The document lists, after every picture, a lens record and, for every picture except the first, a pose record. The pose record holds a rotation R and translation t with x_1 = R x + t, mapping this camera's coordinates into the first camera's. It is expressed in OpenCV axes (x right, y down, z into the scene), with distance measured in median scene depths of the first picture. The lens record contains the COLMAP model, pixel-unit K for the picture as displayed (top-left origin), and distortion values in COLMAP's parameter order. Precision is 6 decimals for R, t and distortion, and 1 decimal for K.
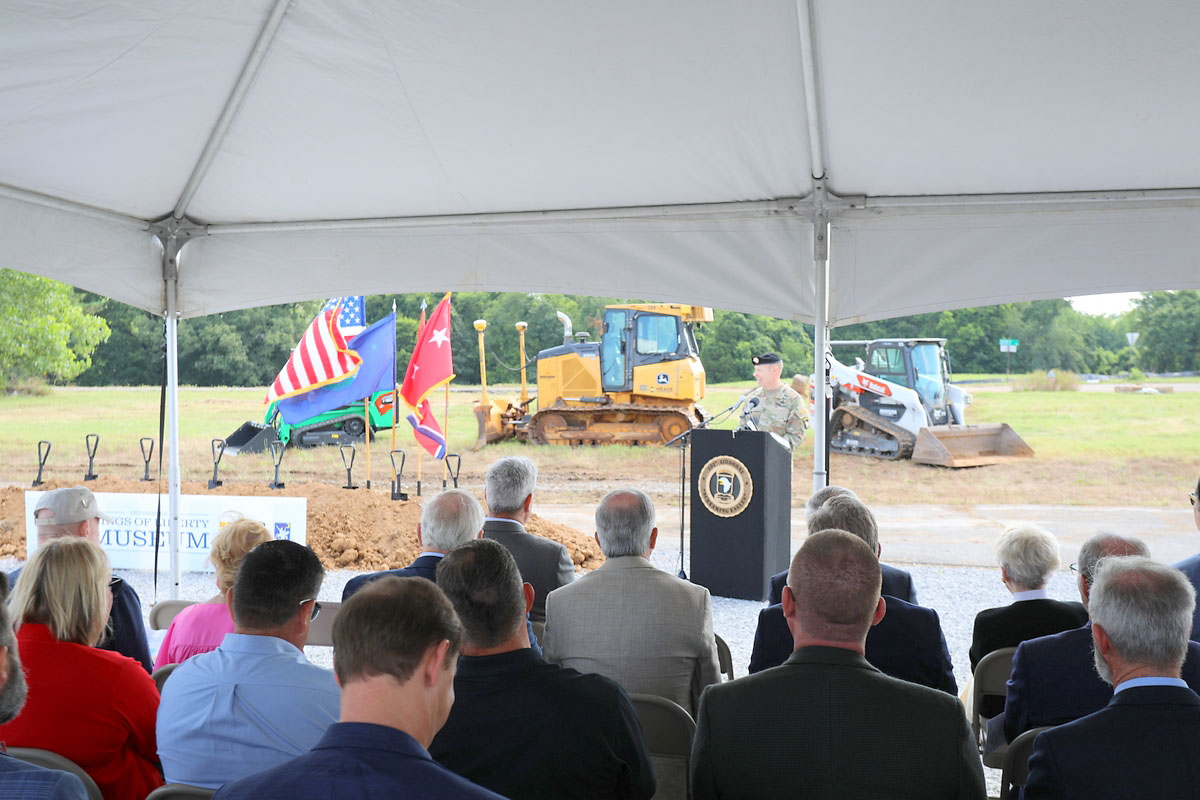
lens RADIAL K [[1282.7, 0, 598.1], [0, 1282.7, 438.9], [0, 0, 1]] dist [0.048709, 0.000000]
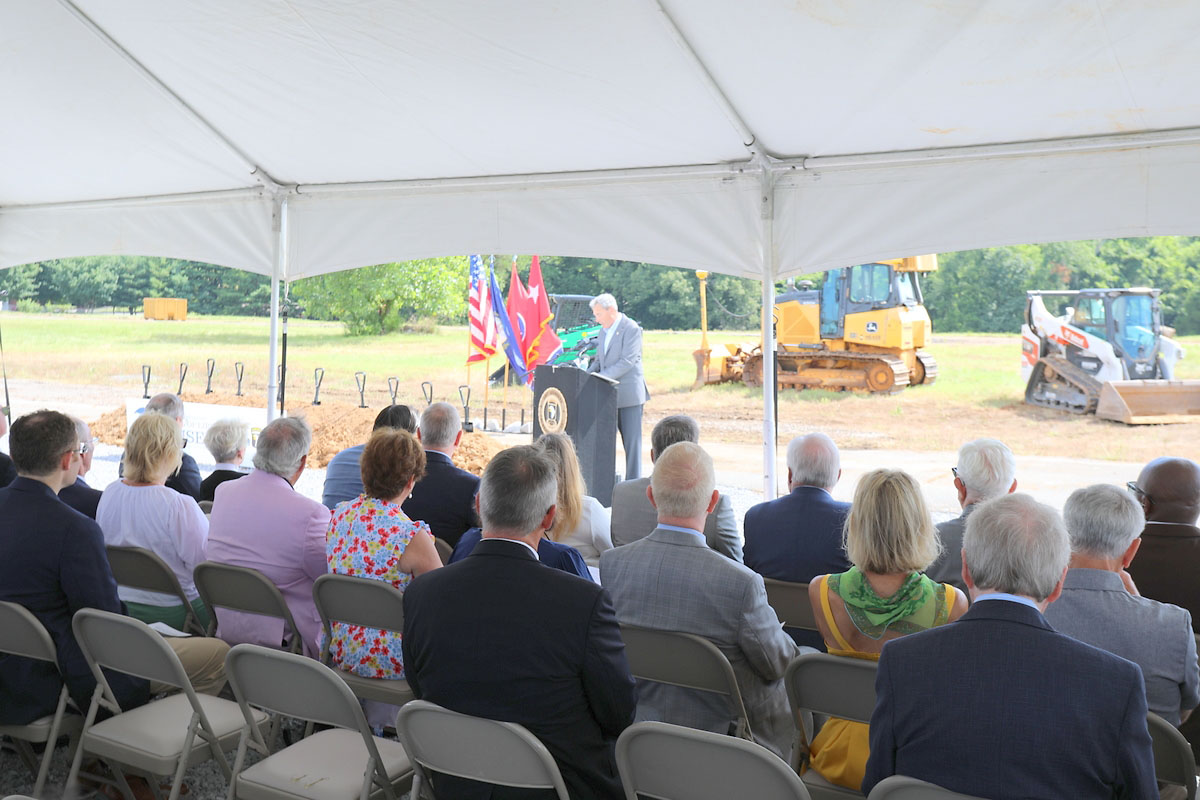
lens RADIAL K [[1282.7, 0, 593.5], [0, 1282.7, 404.0], [0, 0, 1]] dist [0.048709, 0.000000]
pose [[0.931809, 0.040039, -0.360733, 0.224235], [-0.034824, 0.999174, 0.020949, 0.000822], [0.361274, -0.006958, 0.932434, -0.035650]]
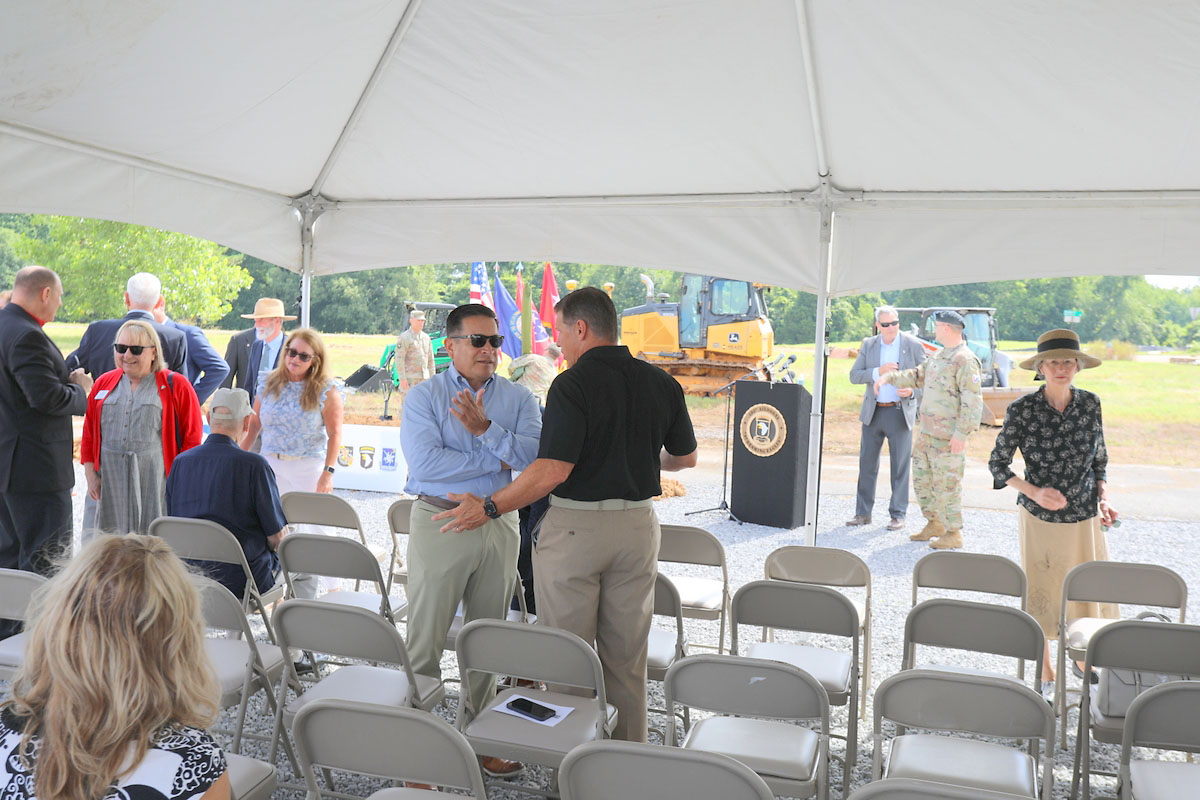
lens RADIAL K [[1189.2, 0, 596.8], [0, 1189.2, 391.2], [0, 0, 1]] dist [0.049288, 0.000000]
pose [[0.996711, 0.032858, -0.074084, 0.010498], [-0.032847, 0.999459, 0.001368, 0.002073], [0.074089, 0.001070, 0.997251, -0.035581]]
